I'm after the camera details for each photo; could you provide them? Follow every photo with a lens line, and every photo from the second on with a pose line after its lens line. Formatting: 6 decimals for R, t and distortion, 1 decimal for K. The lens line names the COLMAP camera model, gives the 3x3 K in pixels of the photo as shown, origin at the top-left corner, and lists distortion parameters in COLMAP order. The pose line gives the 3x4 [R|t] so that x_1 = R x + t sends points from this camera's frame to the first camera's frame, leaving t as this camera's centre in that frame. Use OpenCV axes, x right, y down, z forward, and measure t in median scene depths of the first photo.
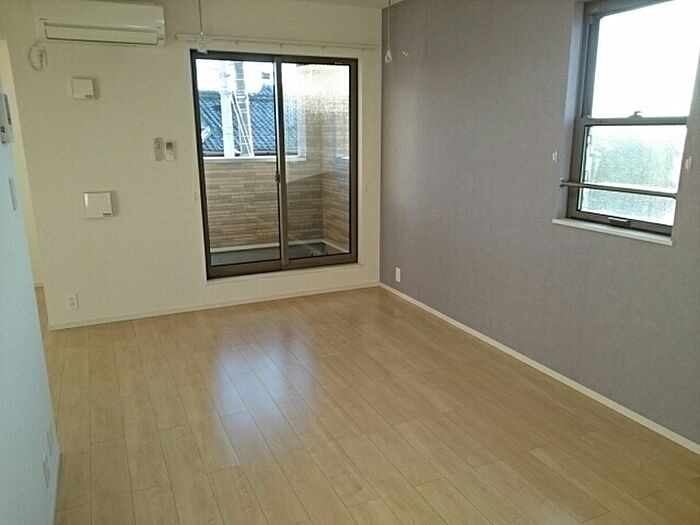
lens RADIAL K [[555.4, 0, 348.6], [0, 555.4, 265.9], [0, 0, 1]] dist [0.008271, -0.001536]
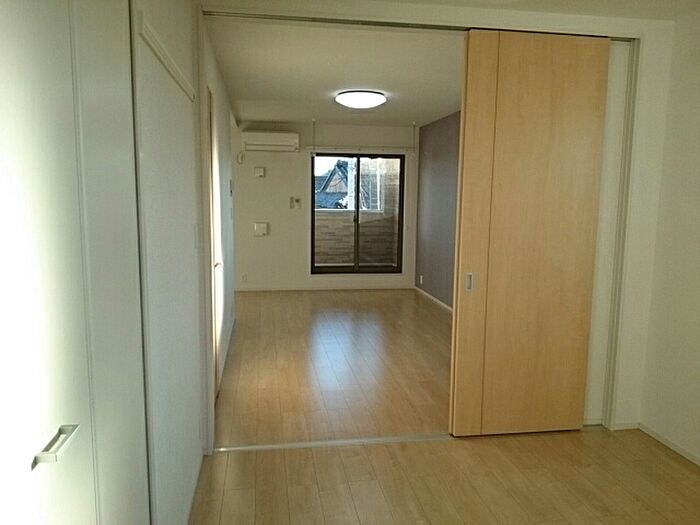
lens RADIAL K [[555.4, 0, 350.0], [0, 555.4, 262.3], [0, 0, 1]] dist [0.008271, -0.001536]
pose [[0.964158, 0.049391, -0.260692, 0.334815], [-0.079068, 0.991366, -0.104606, 0.166085], [0.253274, 0.121469, 0.959738, -0.708174]]
